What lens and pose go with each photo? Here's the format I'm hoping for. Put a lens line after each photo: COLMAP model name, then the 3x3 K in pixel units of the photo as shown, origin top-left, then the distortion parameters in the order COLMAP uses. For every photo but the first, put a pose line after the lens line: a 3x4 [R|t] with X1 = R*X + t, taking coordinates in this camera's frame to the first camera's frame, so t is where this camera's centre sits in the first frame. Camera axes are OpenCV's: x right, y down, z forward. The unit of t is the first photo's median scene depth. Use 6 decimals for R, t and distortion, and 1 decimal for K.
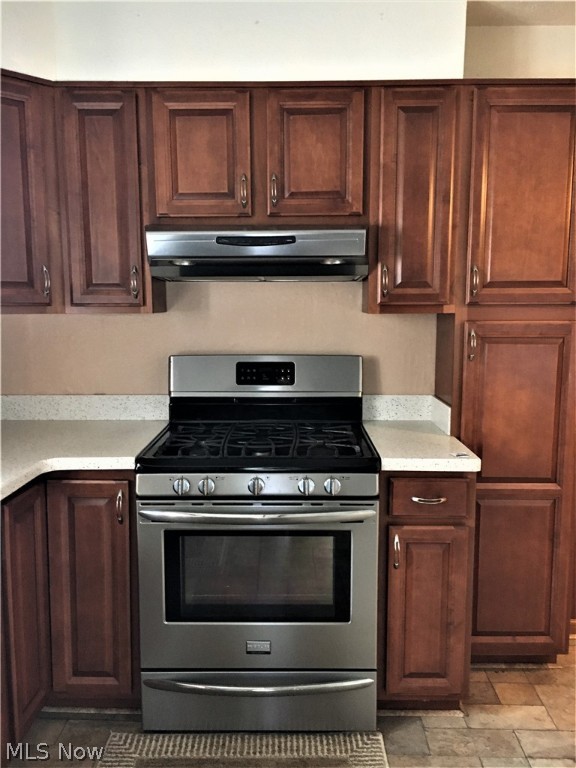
lens RADIAL K [[654.7, 0, 288.0], [0, 654.7, 384.0], [0, 0, 1]] dist [0.047269, -0.017293]
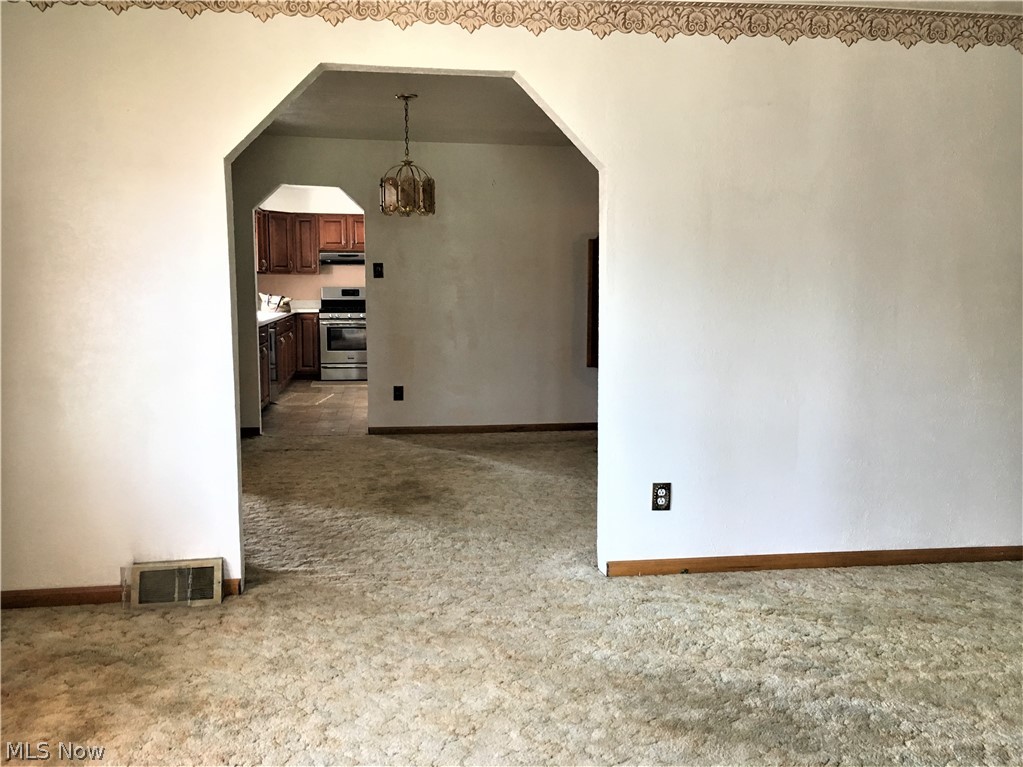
lens RADIAL K [[872.1, 0, 511.5], [0, 872.1, 383.5], [0, 0, 1]] dist [0.047269, -0.017293]
pose [[0.984628, -0.018661, 0.173666, -0.007716], [0.020863, 0.999723, -0.010863, 0.602158], [-0.173415, 0.014319, 0.984745, -4.155426]]
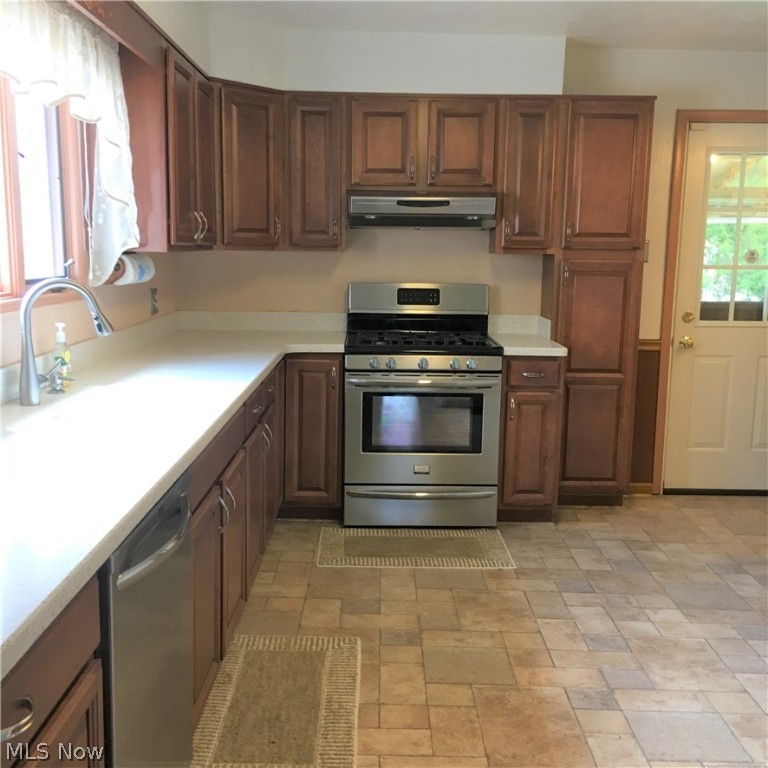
lens RADIAL K [[874.7, 0, 384.0], [0, 874.7, 384.0], [0, 0, 1]] dist [0.052172, -0.014886]
pose [[0.999517, 0.011048, 0.029055, -0.183421], [-0.011952, 0.999444, 0.031140, 0.128458], [-0.028695, -0.031472, 0.999093, -0.976339]]
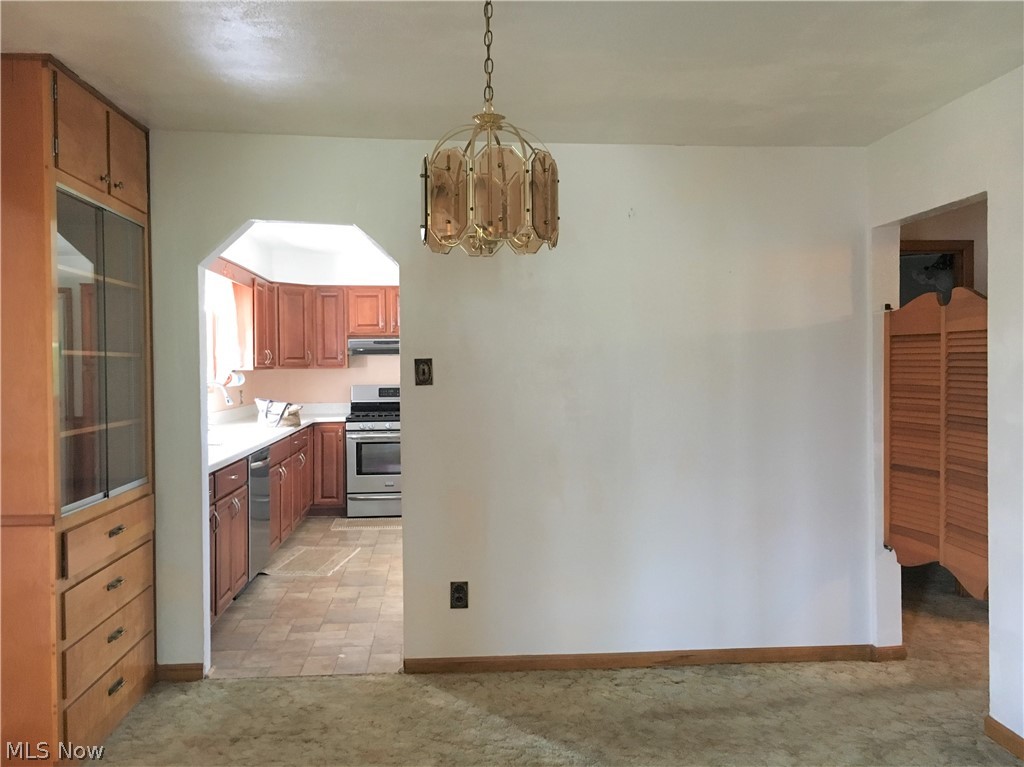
lens RADIAL K [[872.9, 0, 512.0], [0, 872.9, 383.5], [0, 0, 1]] dist [0.047269, -0.017293]
pose [[0.993317, -0.011351, 0.114859, 0.049495], [0.023485, 0.994211, -0.104847, 0.355159], [-0.113004, 0.106844, 0.987833, -2.672895]]
